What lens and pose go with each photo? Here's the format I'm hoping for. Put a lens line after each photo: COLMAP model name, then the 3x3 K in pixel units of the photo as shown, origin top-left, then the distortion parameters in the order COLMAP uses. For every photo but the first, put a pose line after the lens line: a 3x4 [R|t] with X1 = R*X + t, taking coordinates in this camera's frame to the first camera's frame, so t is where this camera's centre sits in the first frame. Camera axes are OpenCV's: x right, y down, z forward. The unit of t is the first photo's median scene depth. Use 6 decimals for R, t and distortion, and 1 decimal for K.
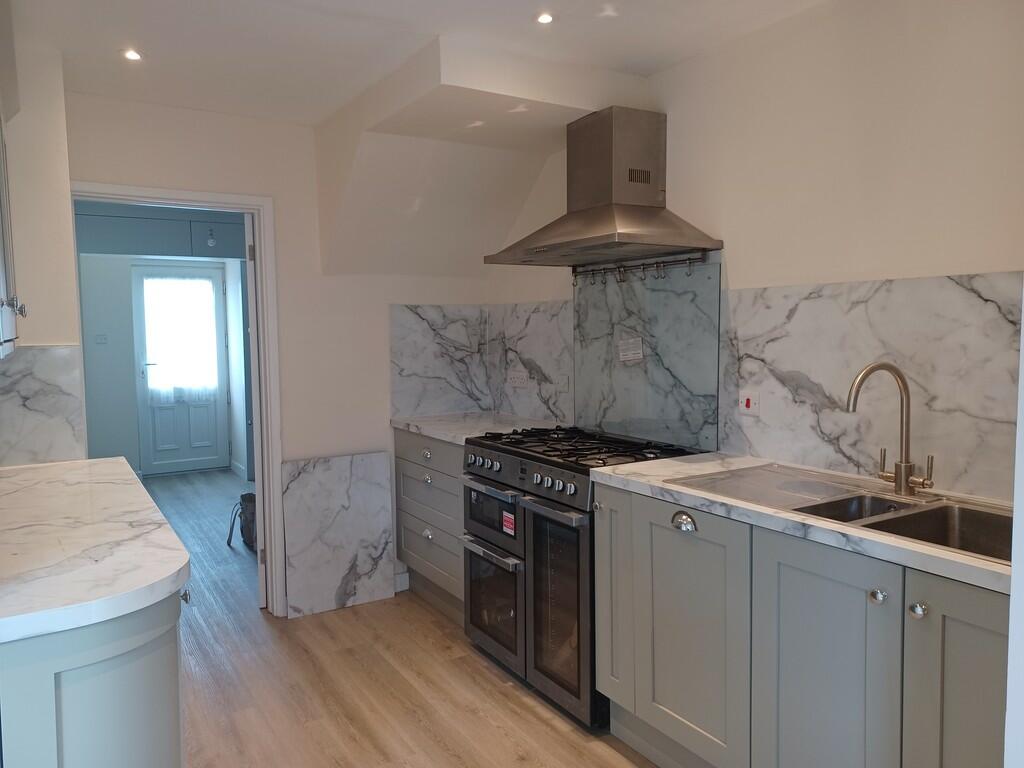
lens RADIAL K [[743.4, 0, 512.0], [0, 743.4, 384.0], [0, 0, 1]] dist [0.077405, -0.076590]
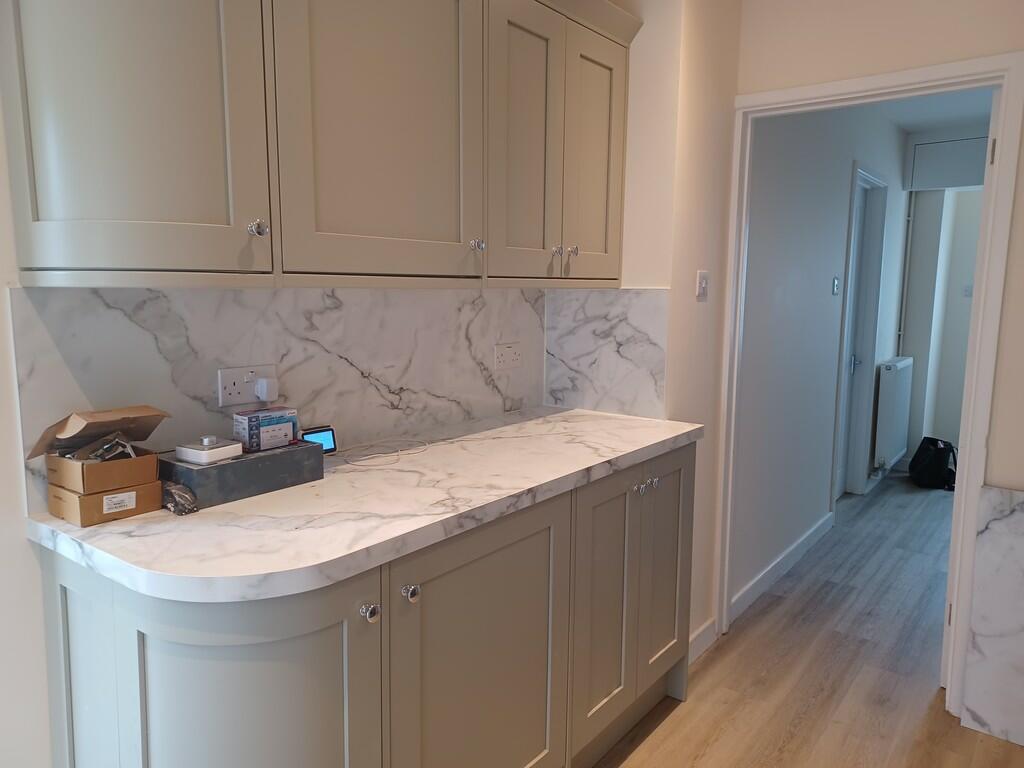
lens RADIAL K [[743.4, 0, 512.0], [0, 743.4, 384.0], [0, 0, 1]] dist [0.077405, -0.076590]
pose [[0.353652, 0.131953, -0.926023, 0.175790], [-0.081215, 0.990593, 0.110137, -0.023543], [0.931845, 0.036257, 0.361041, 0.542808]]
